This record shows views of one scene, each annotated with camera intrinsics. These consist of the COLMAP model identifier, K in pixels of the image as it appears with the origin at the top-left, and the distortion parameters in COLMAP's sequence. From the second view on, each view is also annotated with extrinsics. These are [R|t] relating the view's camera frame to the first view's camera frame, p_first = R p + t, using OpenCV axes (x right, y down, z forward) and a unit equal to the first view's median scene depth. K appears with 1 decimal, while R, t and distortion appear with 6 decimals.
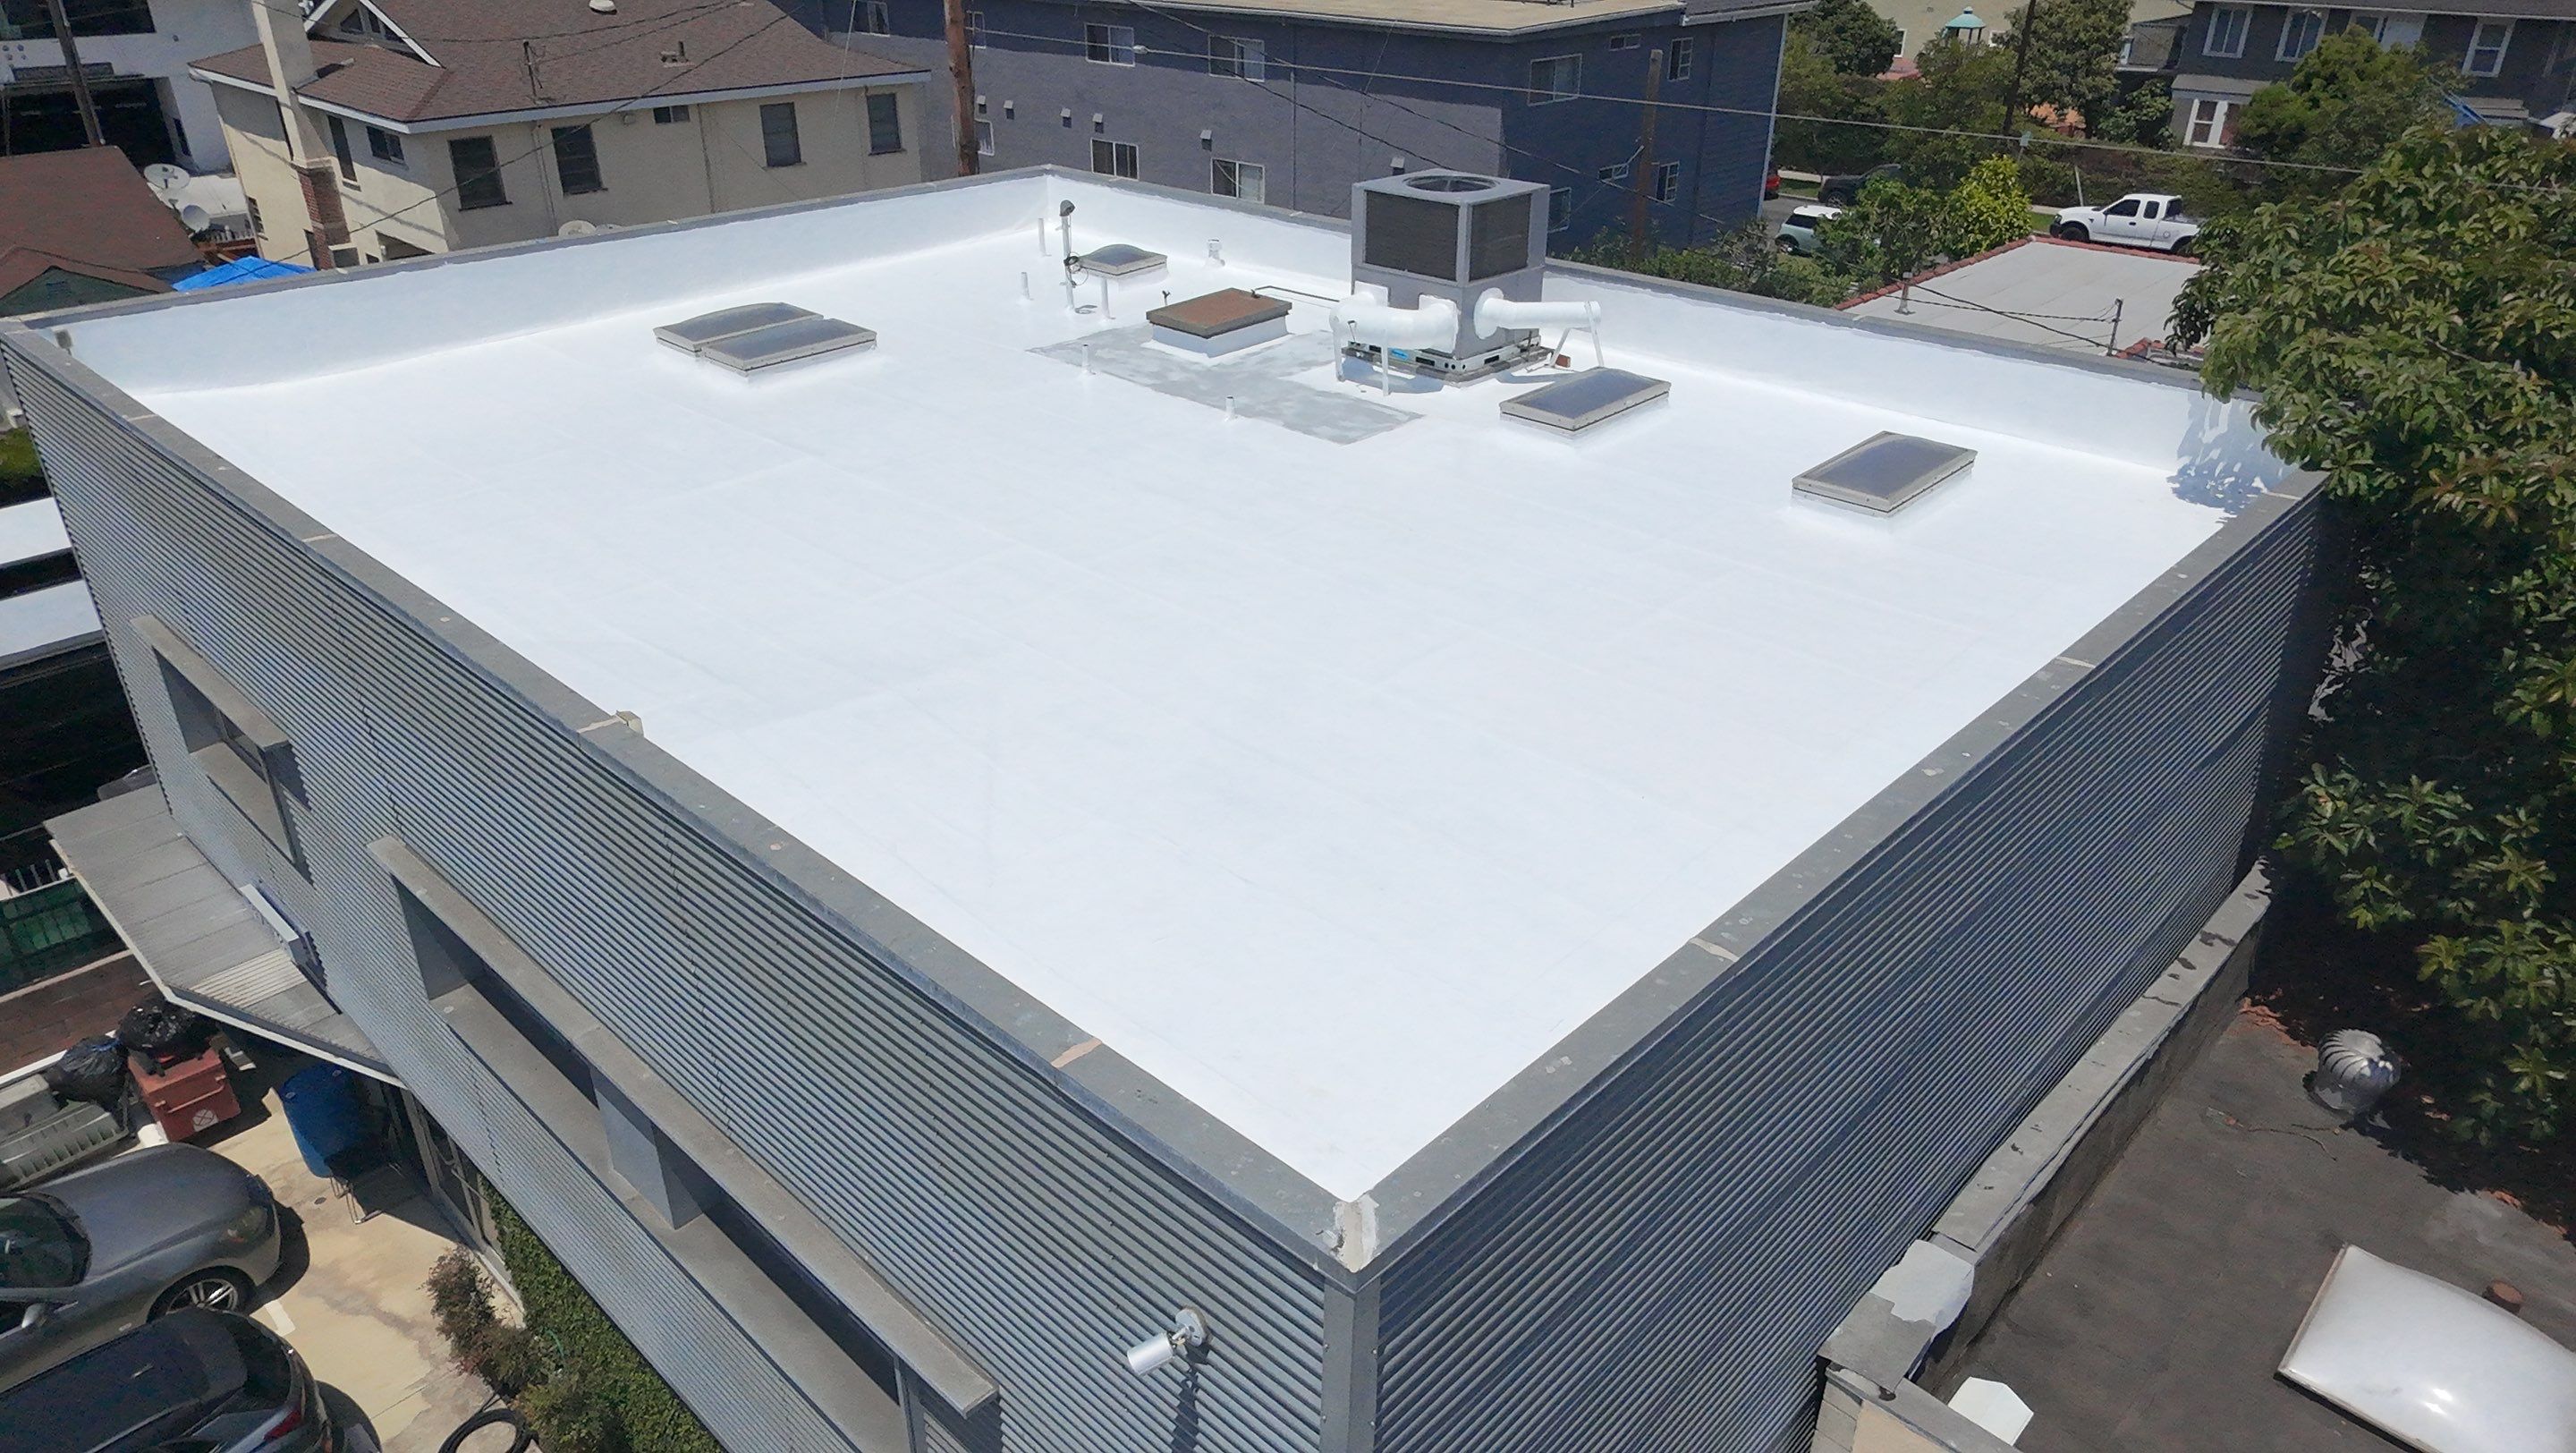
lens RADIAL K [[1667.6, 0, 1288.0], [0, 1667.6, 726.5], [0, 0, 1]] dist [0.002386, -0.001204]
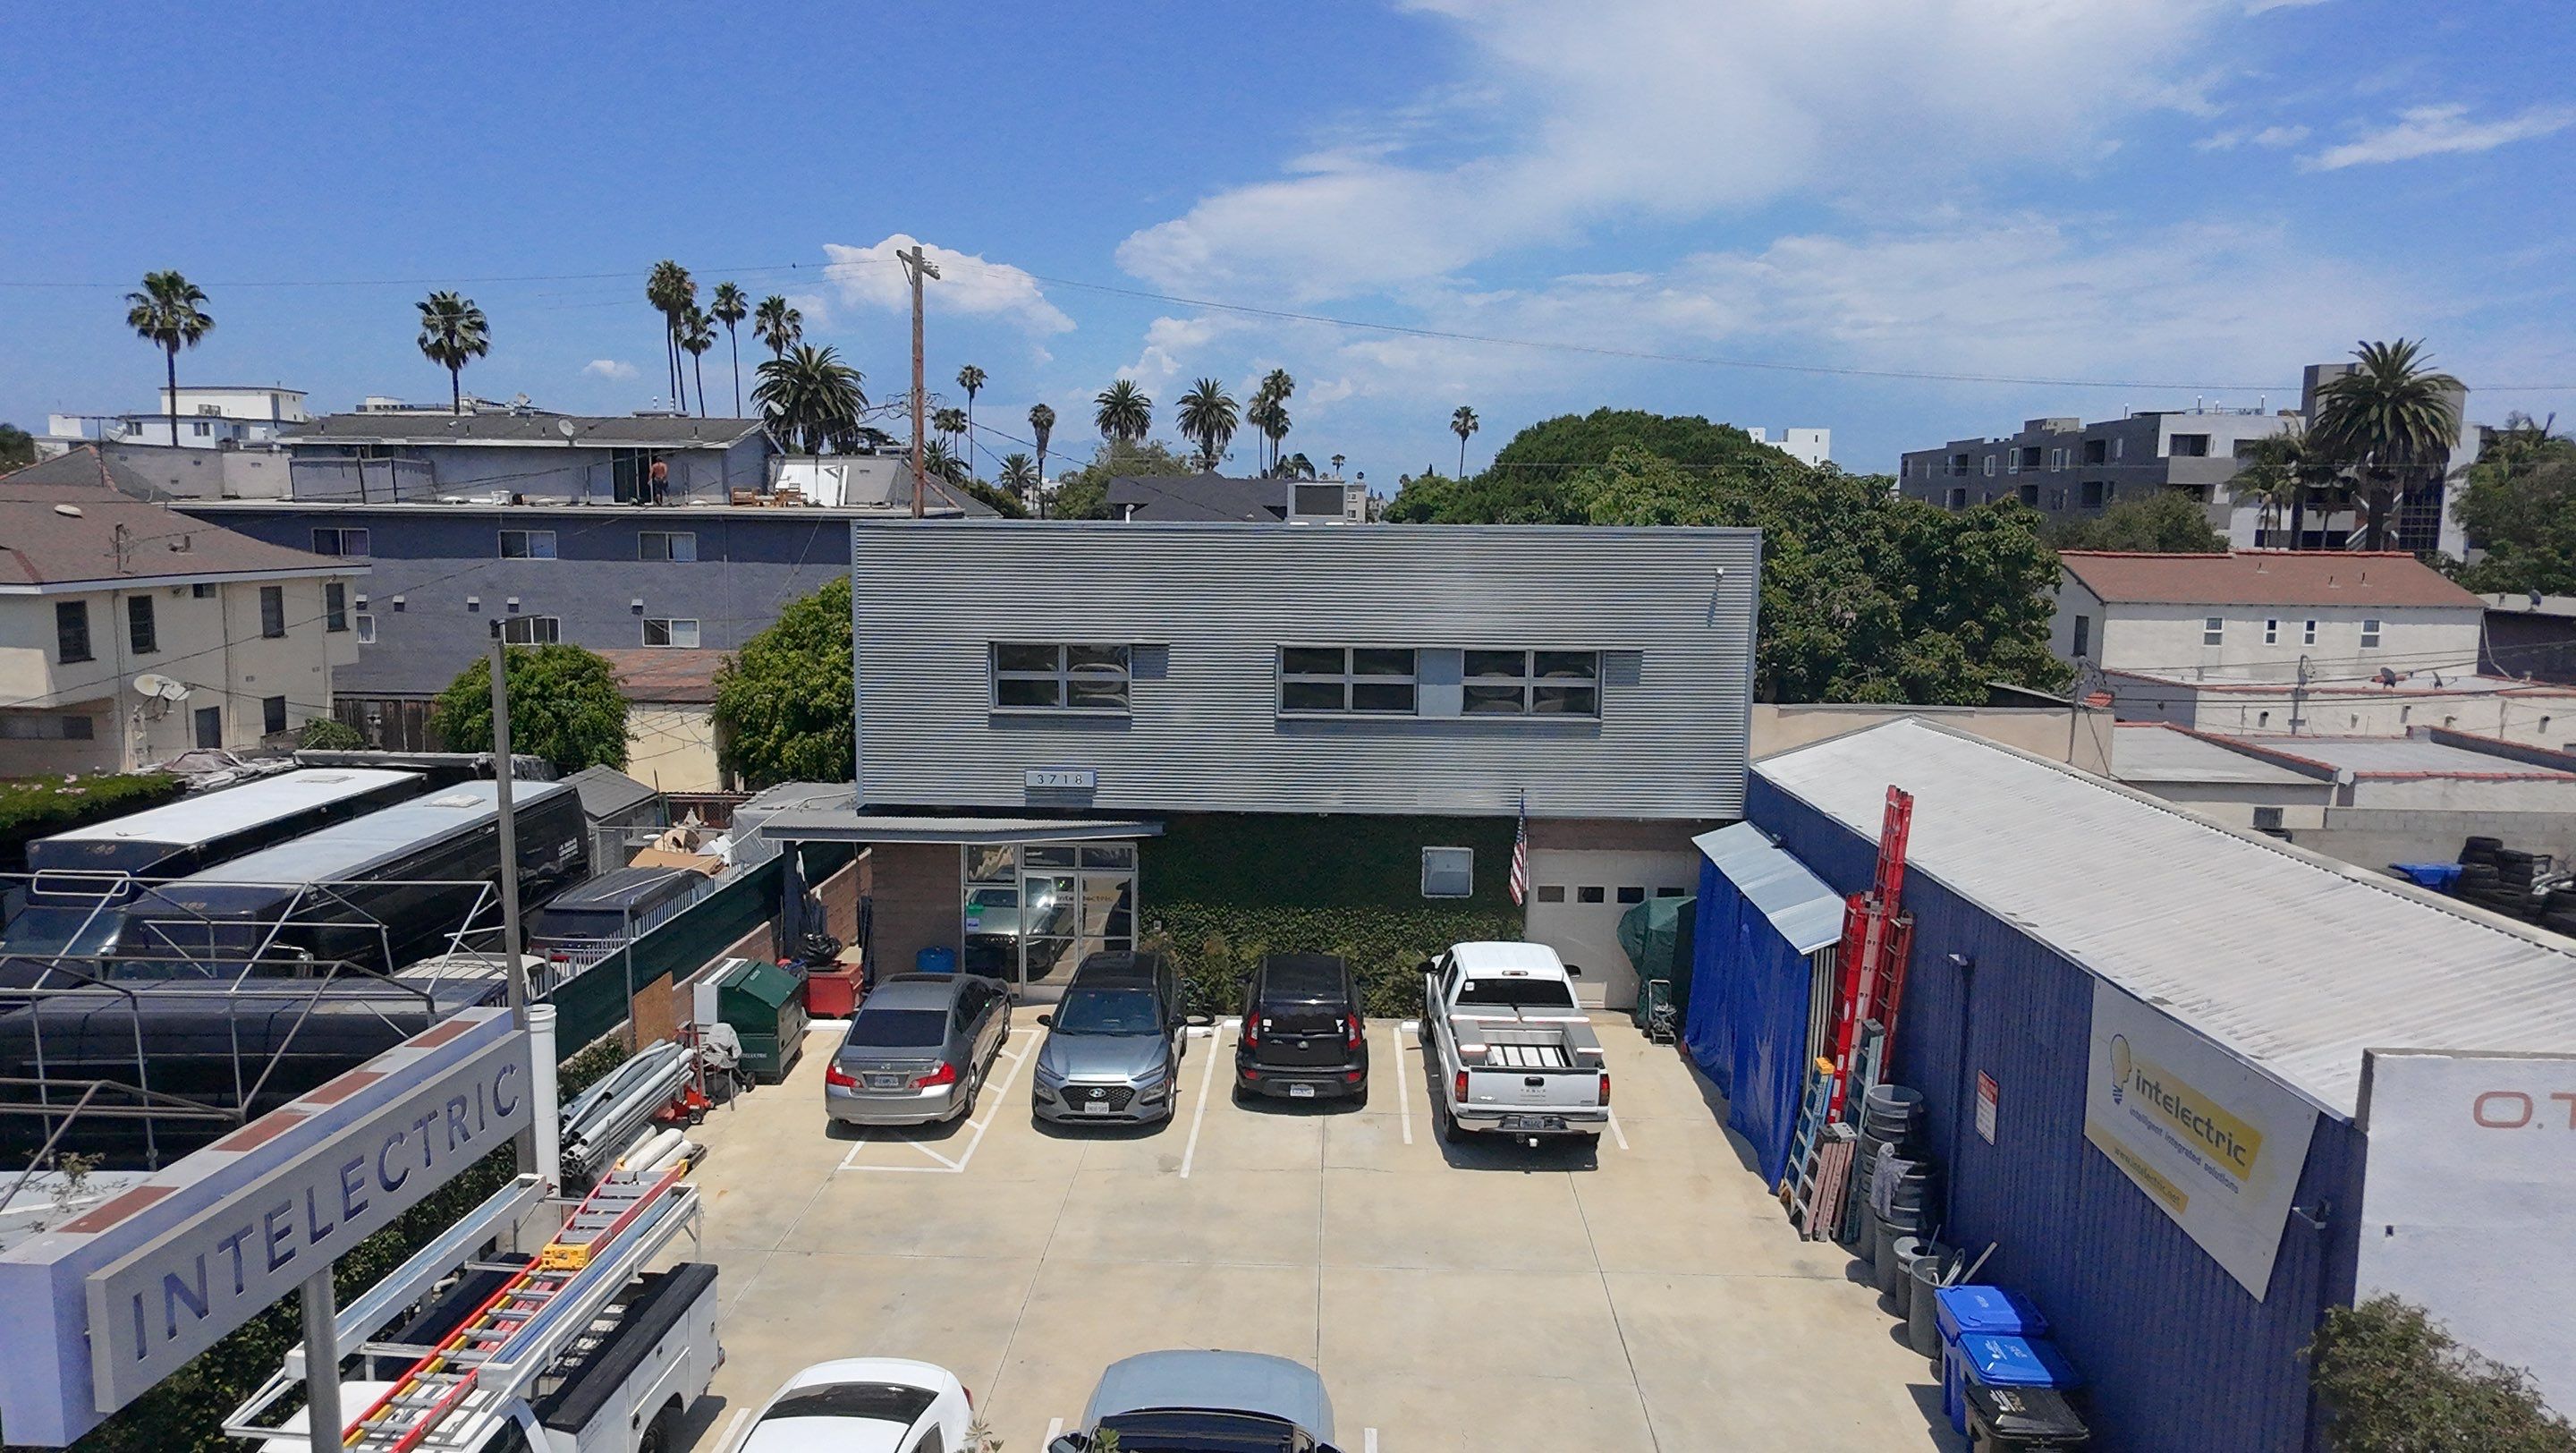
lens RADIAL K [[1663.7, 0, 1288.0], [0, 1663.7, 726.5], [0, 0, 1]] dist [0.003394, 0.000372]
pose [[0.743492, -0.078528, 0.664118, -1.597206], [0.302082, 0.925427, -0.228760, 0.558781], [-0.596629, 0.370699, 0.711770, -0.600345]]
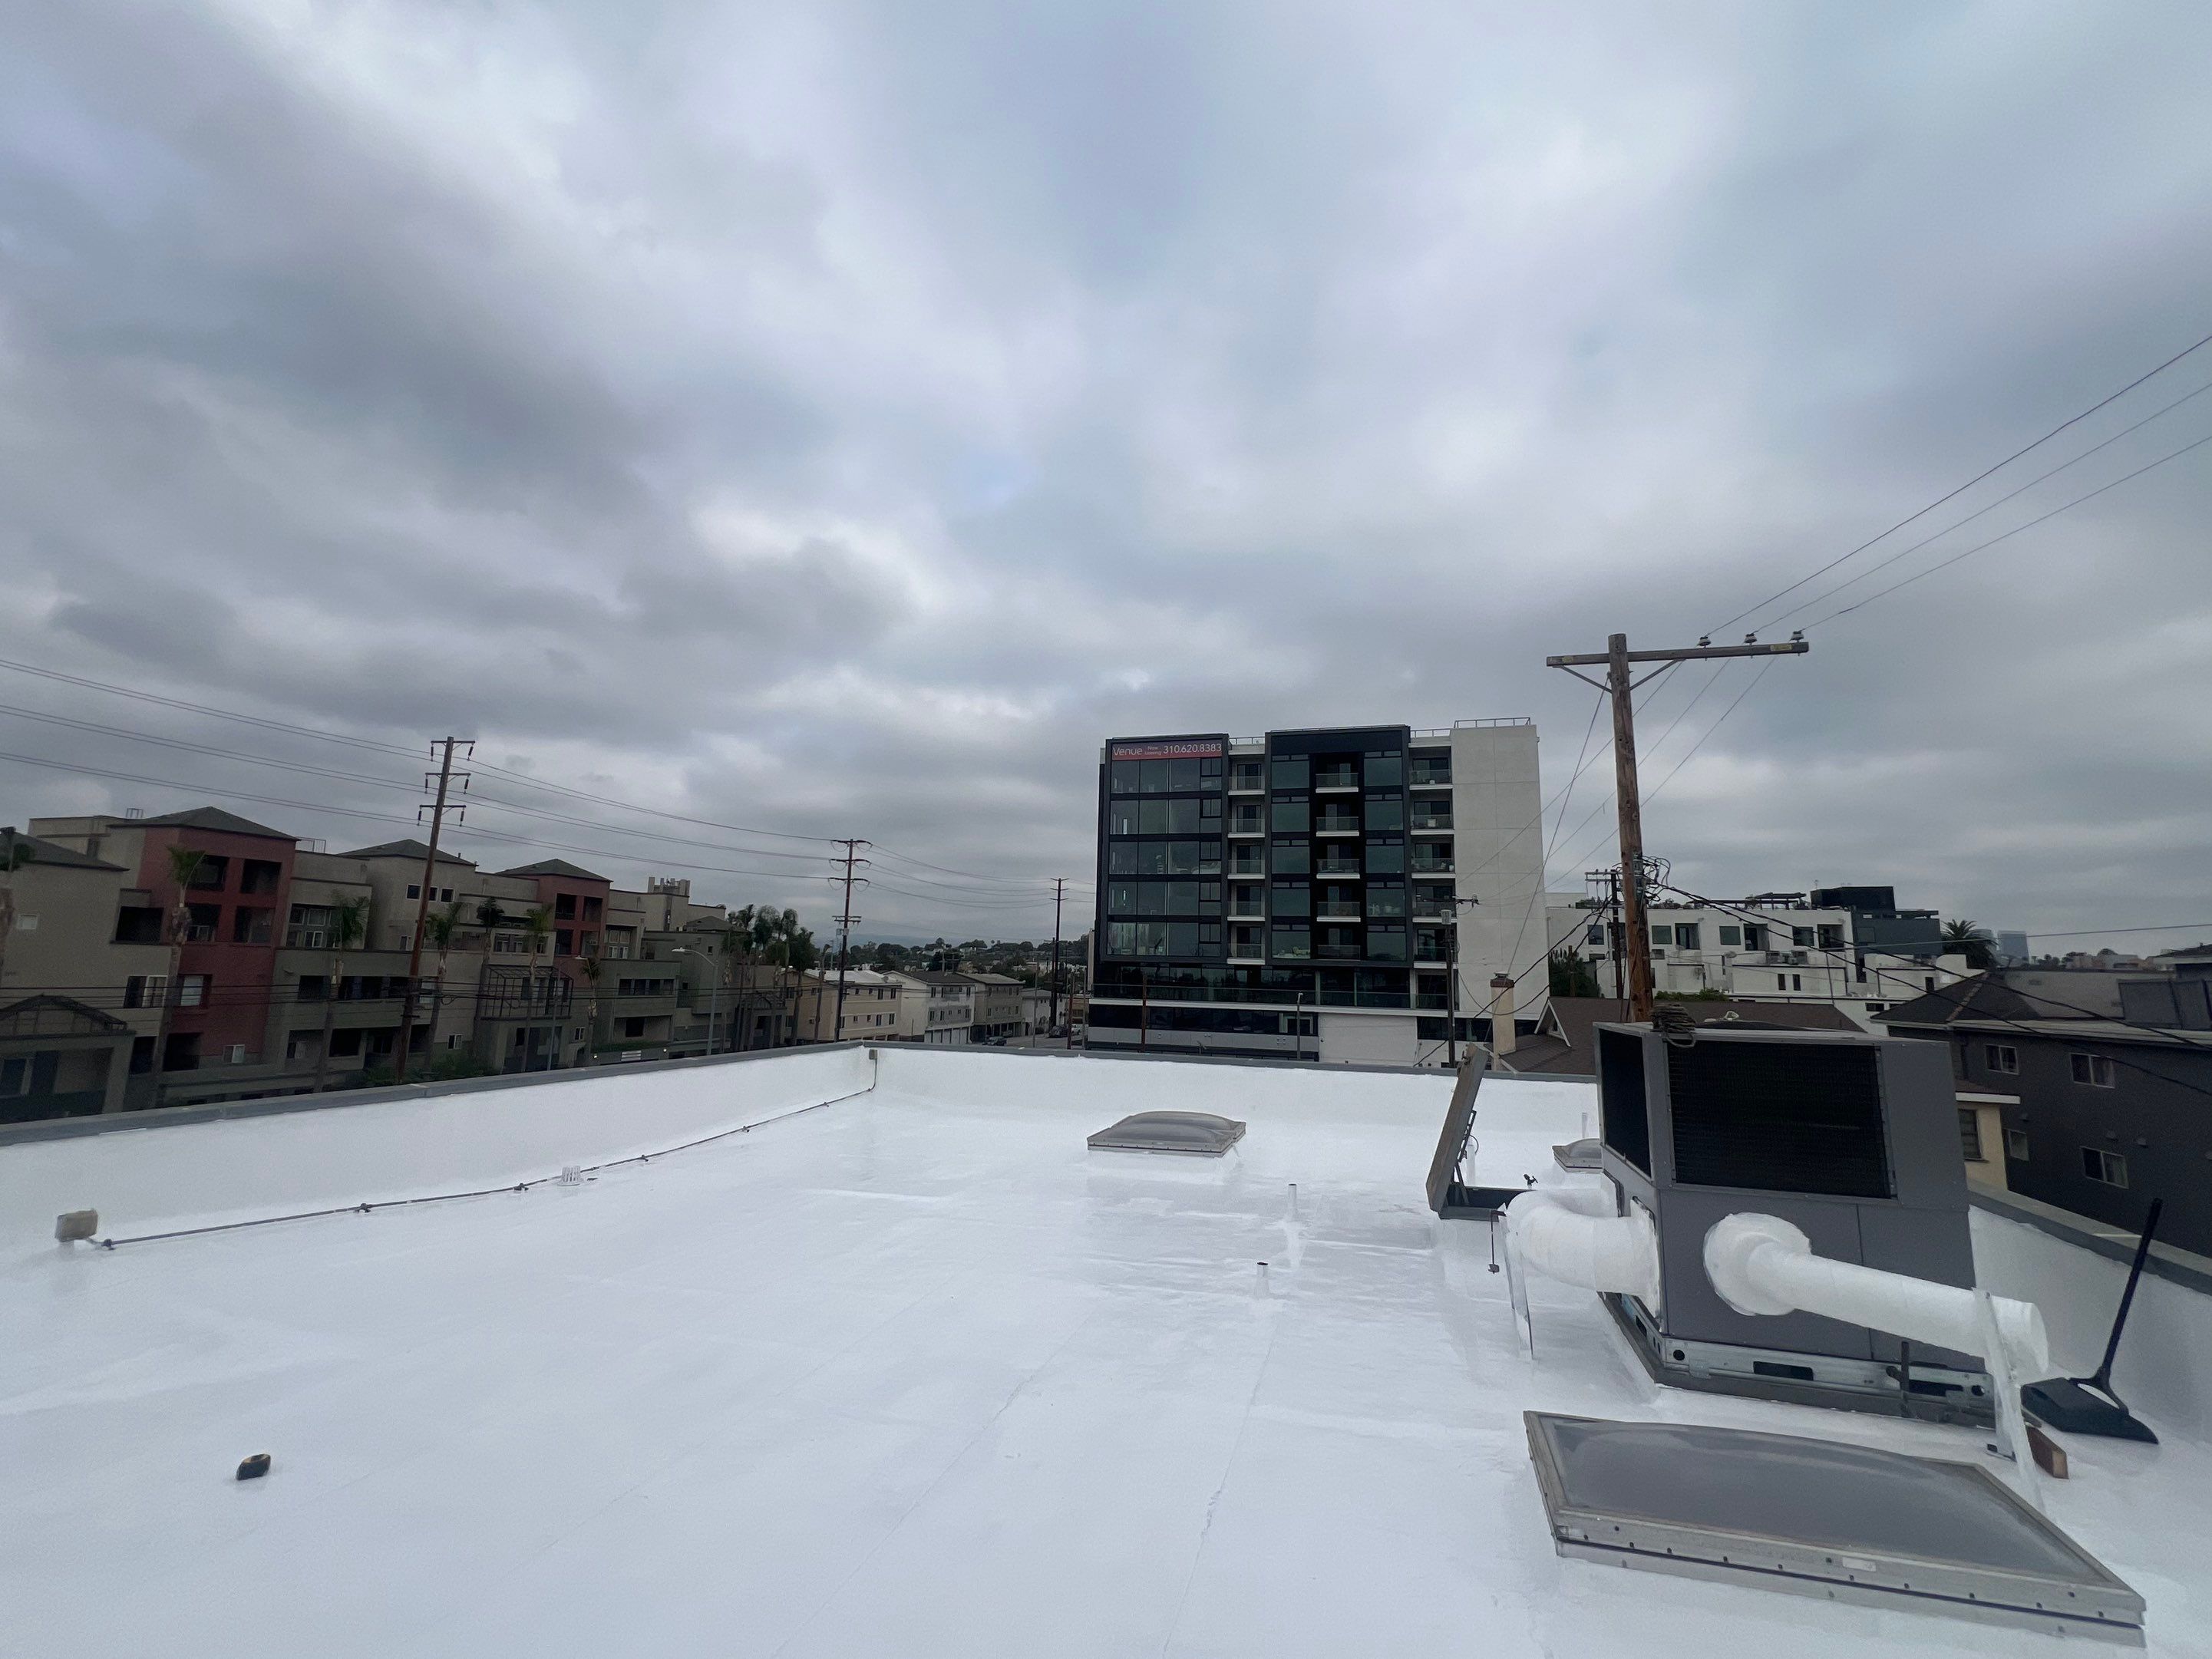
lens RADIAL K [[993.1, 0, 1106.0], [0, 993.1, 829.5], [0, 0, 1]] dist [0.000029, -0.000052]
pose [[0.471092, -0.121656, -0.873655, 0.300861], [-0.427631, 0.834770, -0.346829, -0.168675], [0.771495, 0.536990, 0.341229, 0.674224]]
